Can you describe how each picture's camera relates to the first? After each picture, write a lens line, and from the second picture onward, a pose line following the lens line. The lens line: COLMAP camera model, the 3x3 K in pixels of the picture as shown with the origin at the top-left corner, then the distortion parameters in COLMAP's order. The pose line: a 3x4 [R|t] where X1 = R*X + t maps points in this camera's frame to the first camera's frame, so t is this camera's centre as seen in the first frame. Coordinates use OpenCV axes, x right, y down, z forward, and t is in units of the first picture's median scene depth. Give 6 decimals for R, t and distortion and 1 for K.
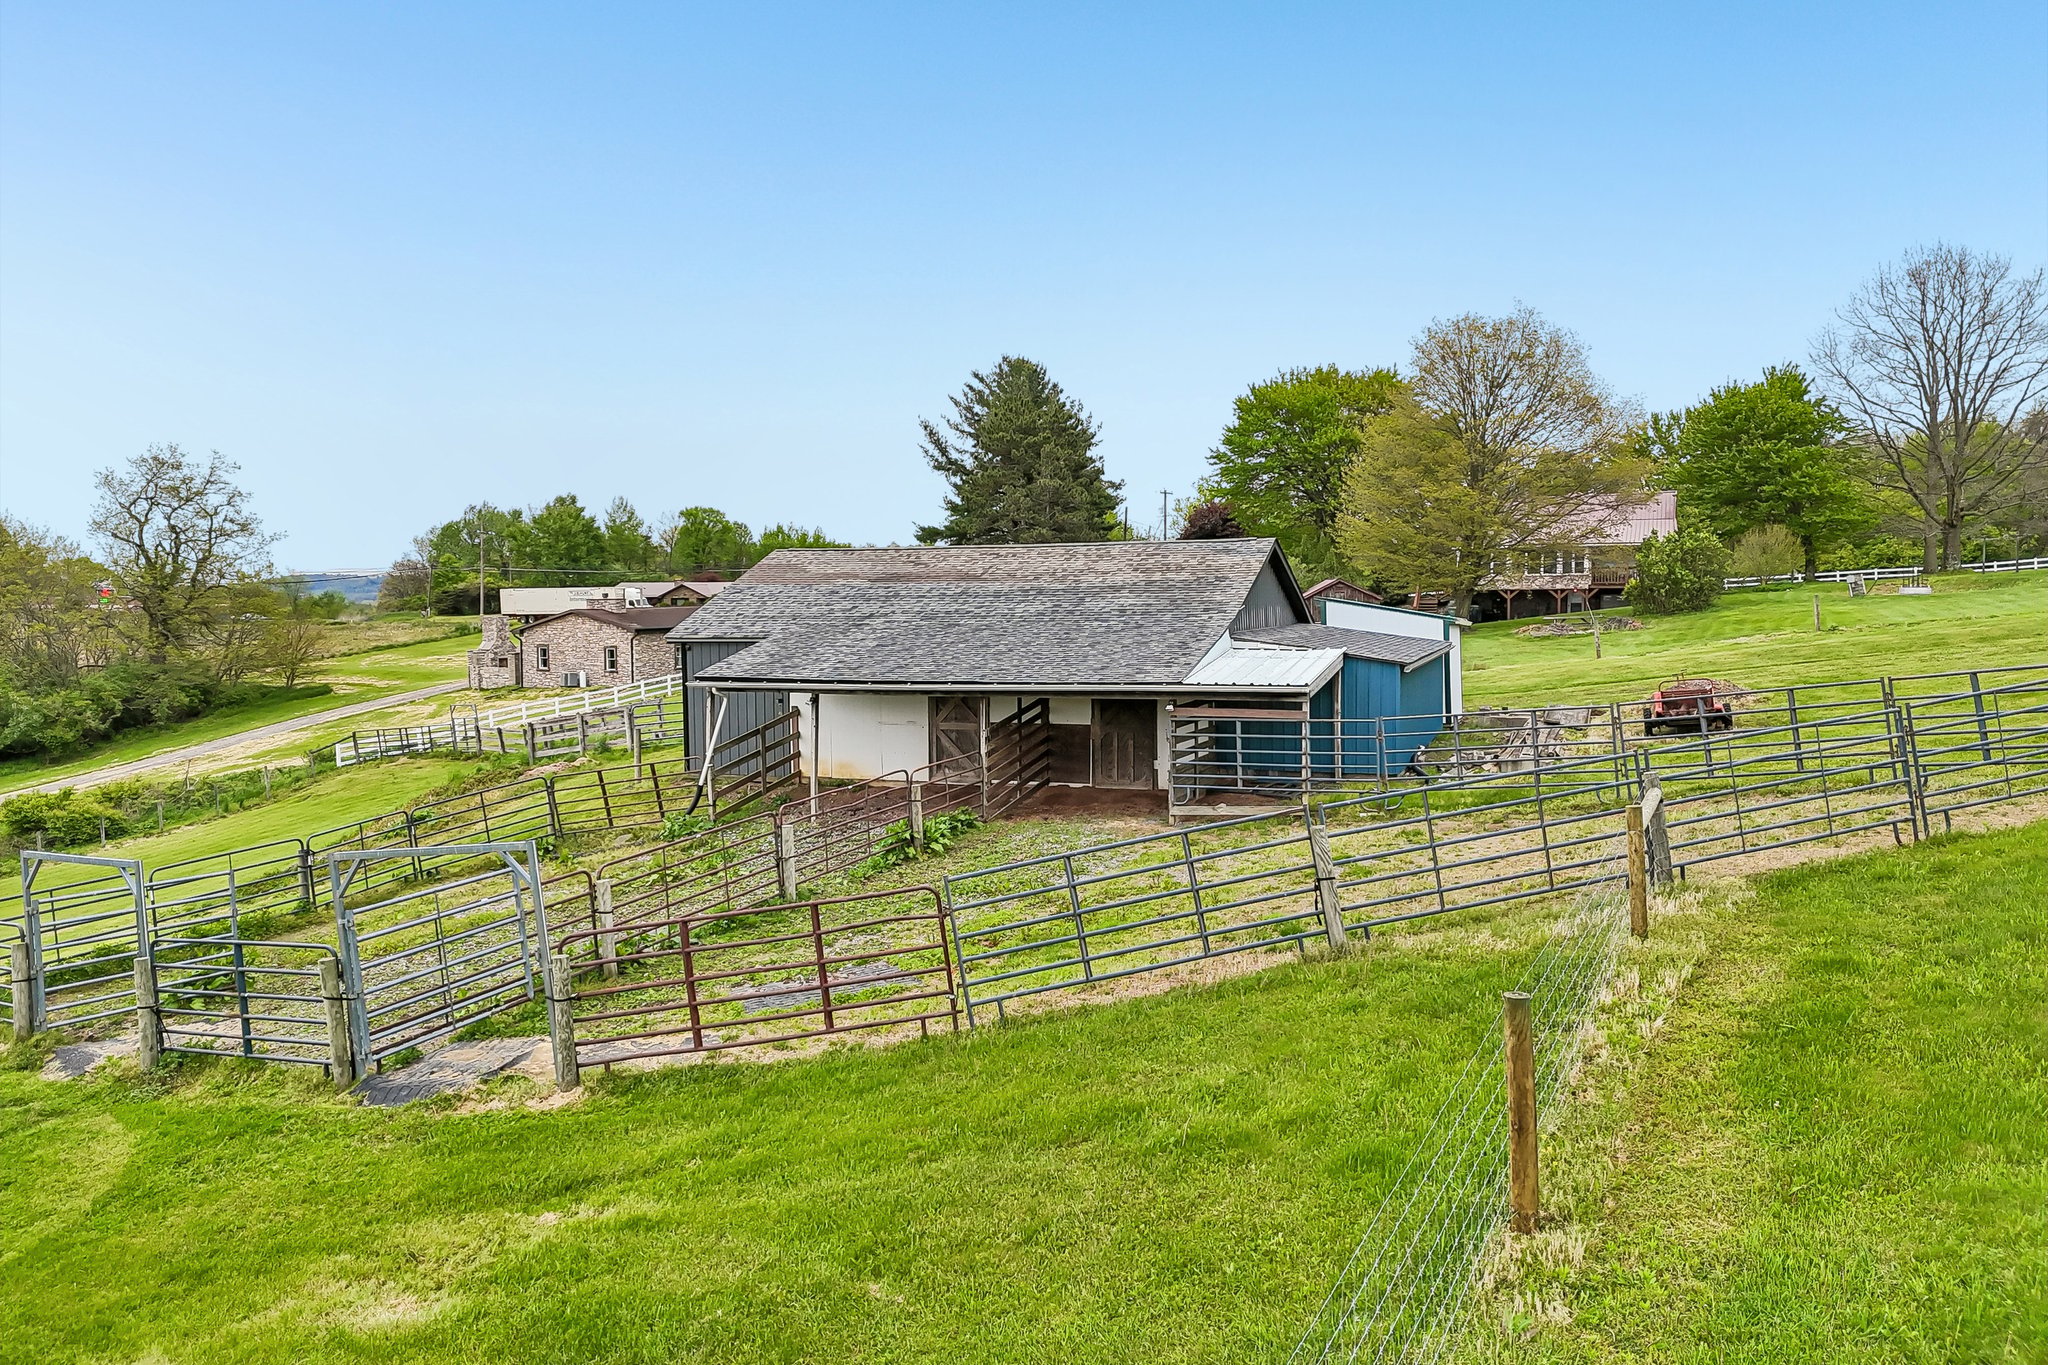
lens RADIAL K [[1488.1, 0, 1019.7], [0, 1488.1, 660.8], [0, 0, 1]] dist [0.081728, -0.084806]
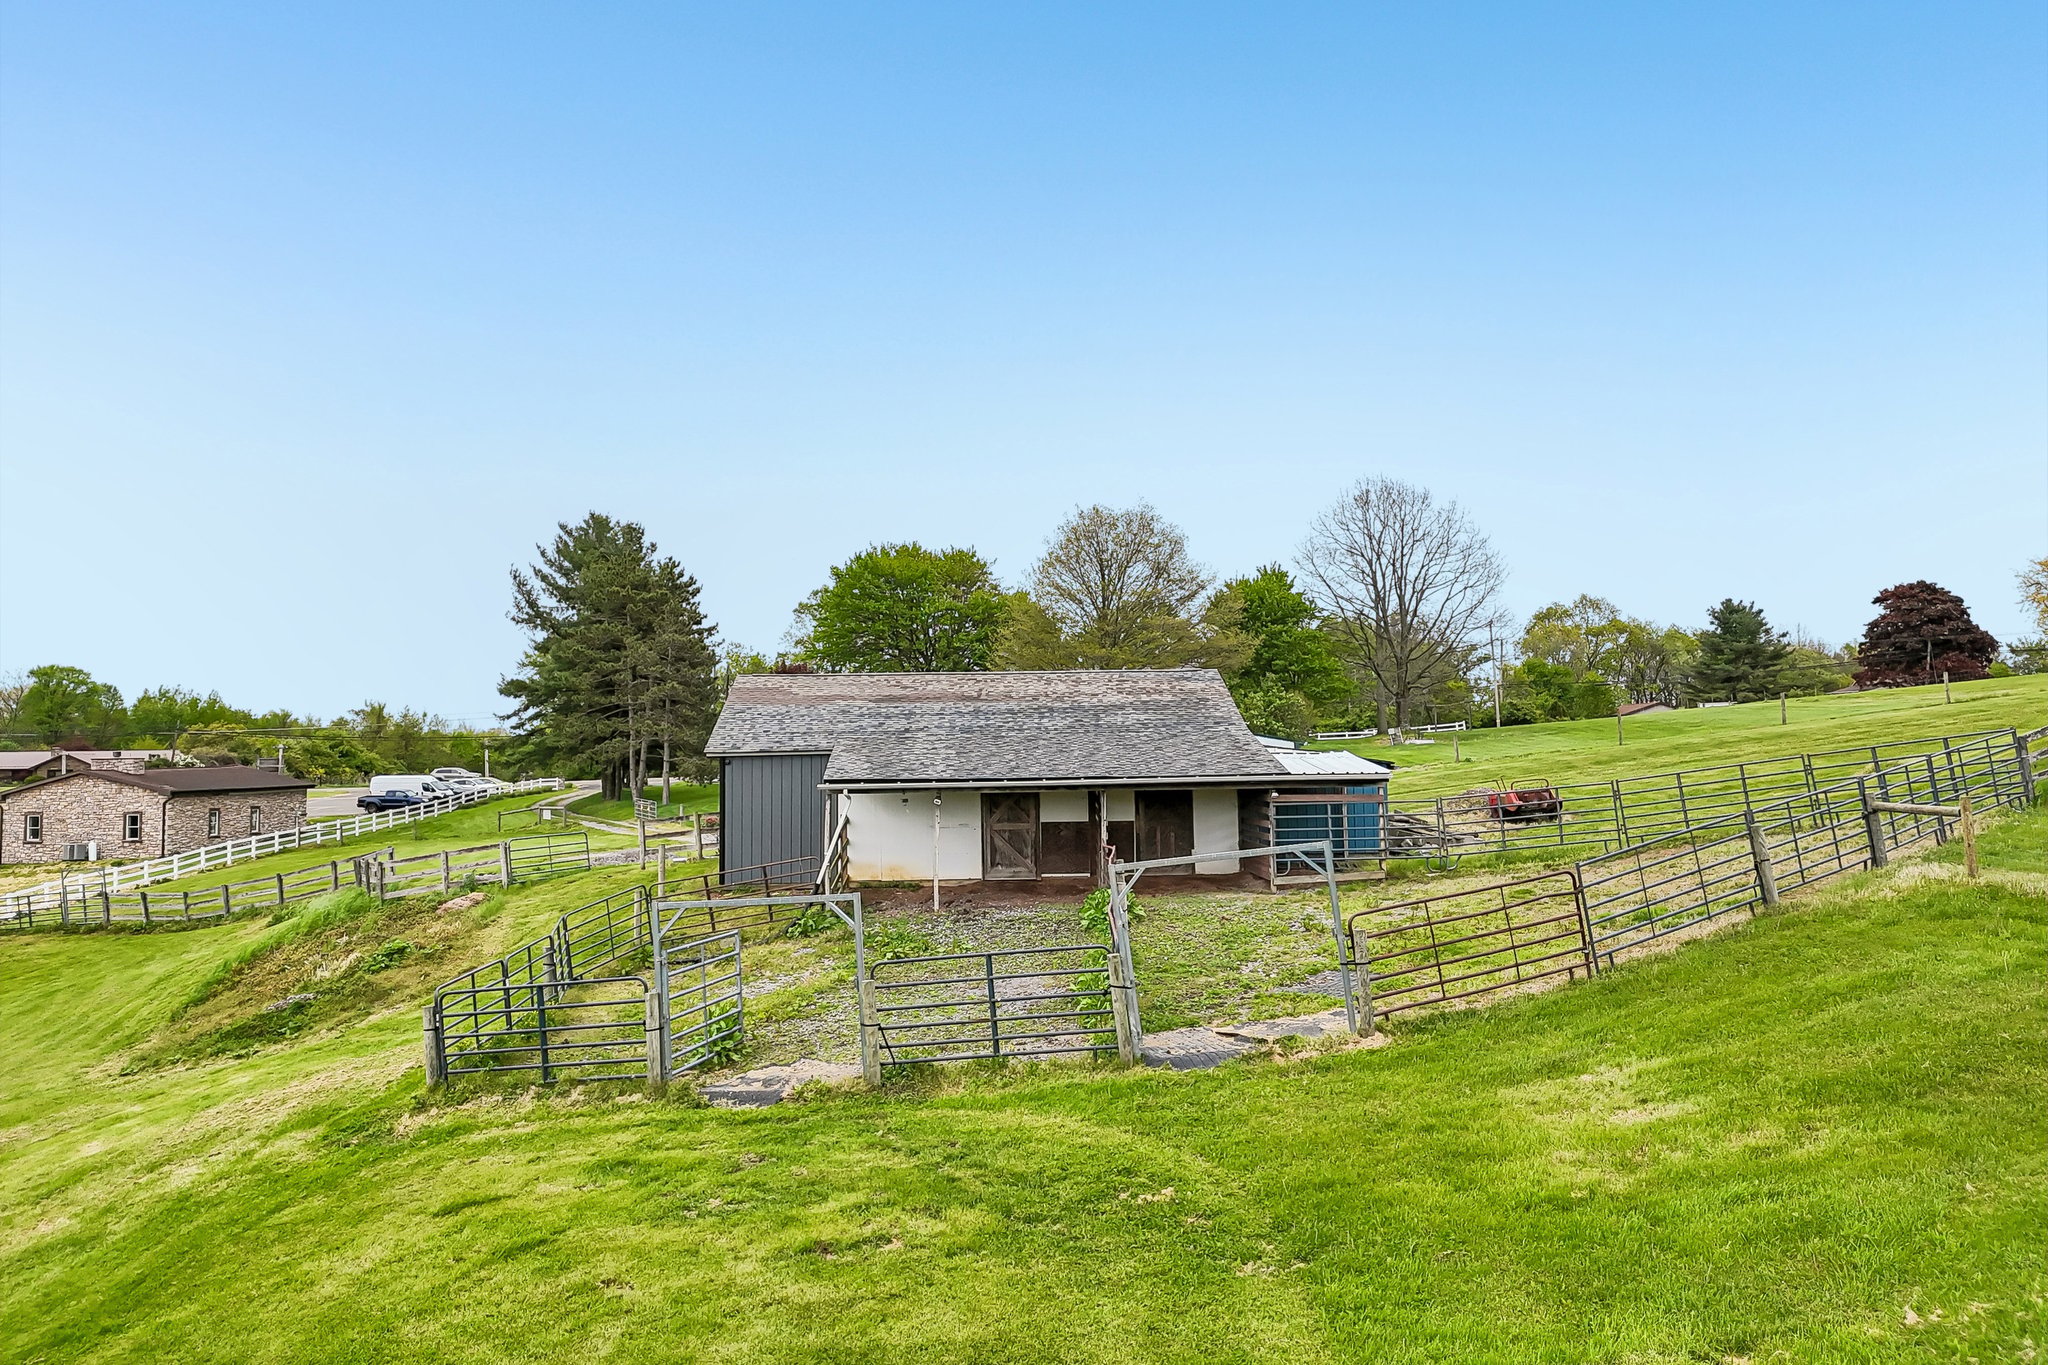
lens RADIAL K [[1488.1, 0, 1043.2], [0, 1488.1, 685.3], [0, 0, 1]] dist [0.081728, -0.084806]
pose [[0.913170, 0.018290, 0.407168, -0.160556], [0.023665, 0.994928, -0.097766, 0.016270], [-0.406891, 0.098913, 0.908106, -0.009317]]
